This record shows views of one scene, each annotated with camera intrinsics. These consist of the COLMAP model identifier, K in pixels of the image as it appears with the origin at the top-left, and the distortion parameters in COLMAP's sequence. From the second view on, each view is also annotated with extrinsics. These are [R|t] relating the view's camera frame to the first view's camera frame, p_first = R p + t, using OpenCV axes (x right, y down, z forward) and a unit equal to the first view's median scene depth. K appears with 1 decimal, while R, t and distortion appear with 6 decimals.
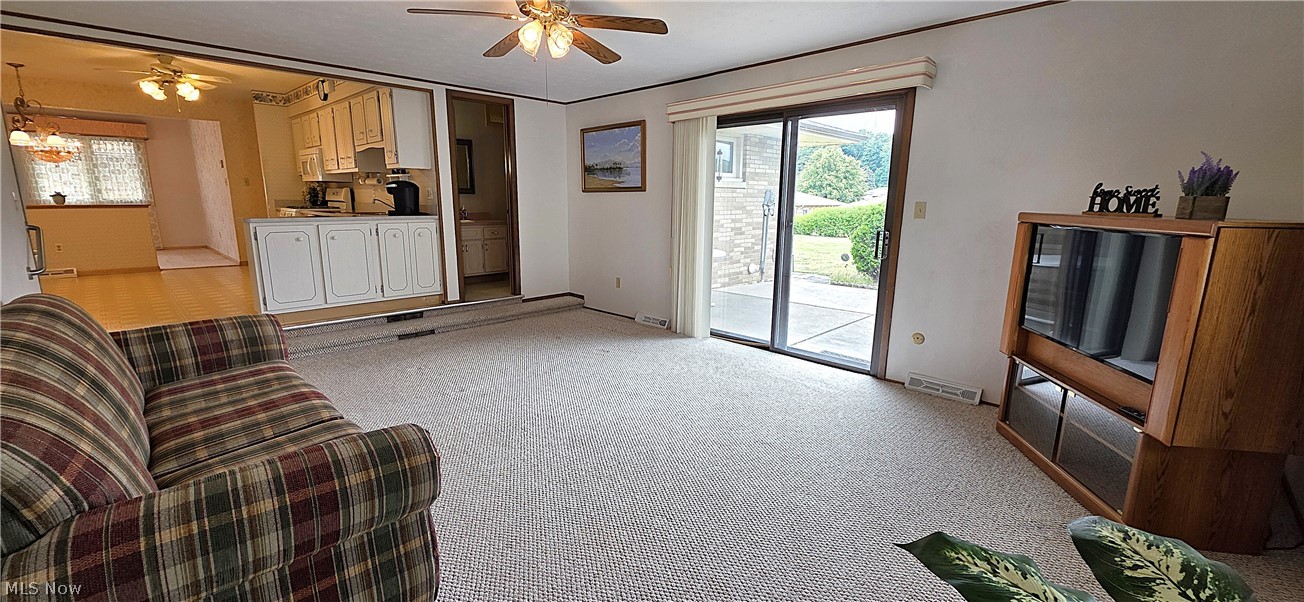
lens RADIAL K [[517.8, 0, 652.0], [0, 517.8, 301.0], [0, 0, 1]] dist [0.000171, -0.000559]
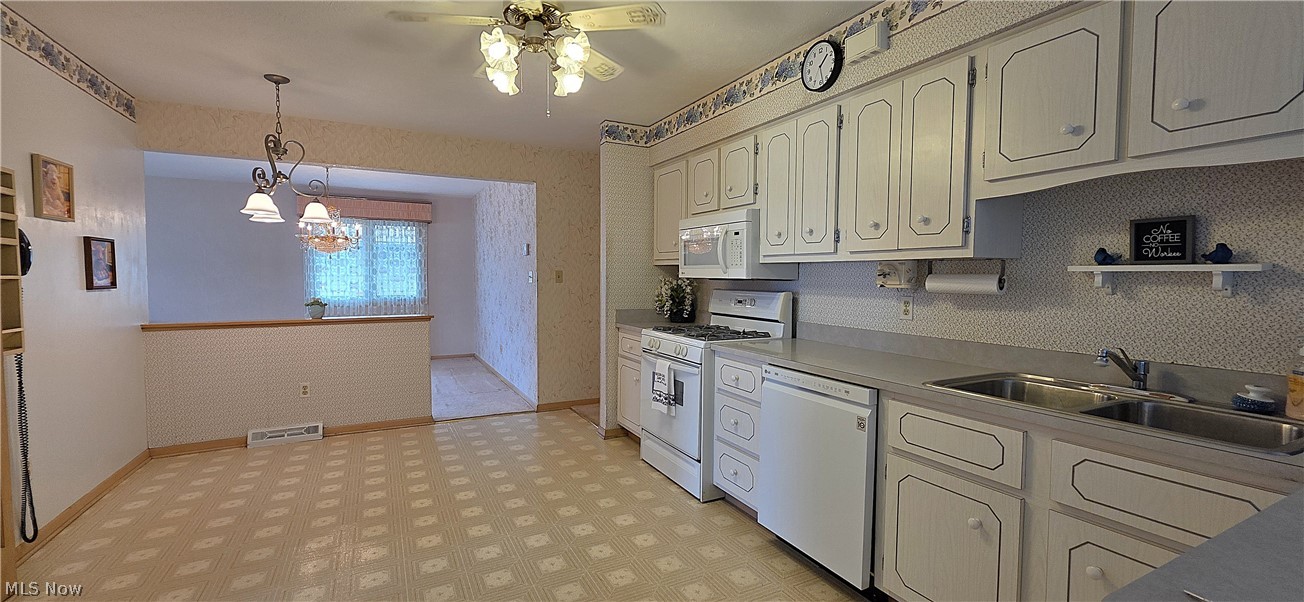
lens RADIAL K [[517.8, 0, 652.0], [0, 517.8, 301.0], [0, 0, 1]] dist [0.000171, -0.000559]
pose [[0.947776, 0.008607, -0.318819, -0.471703], [-0.057060, 0.988083, -0.142952, -0.117091], [0.313790, 0.153678, 0.936973, 0.450425]]
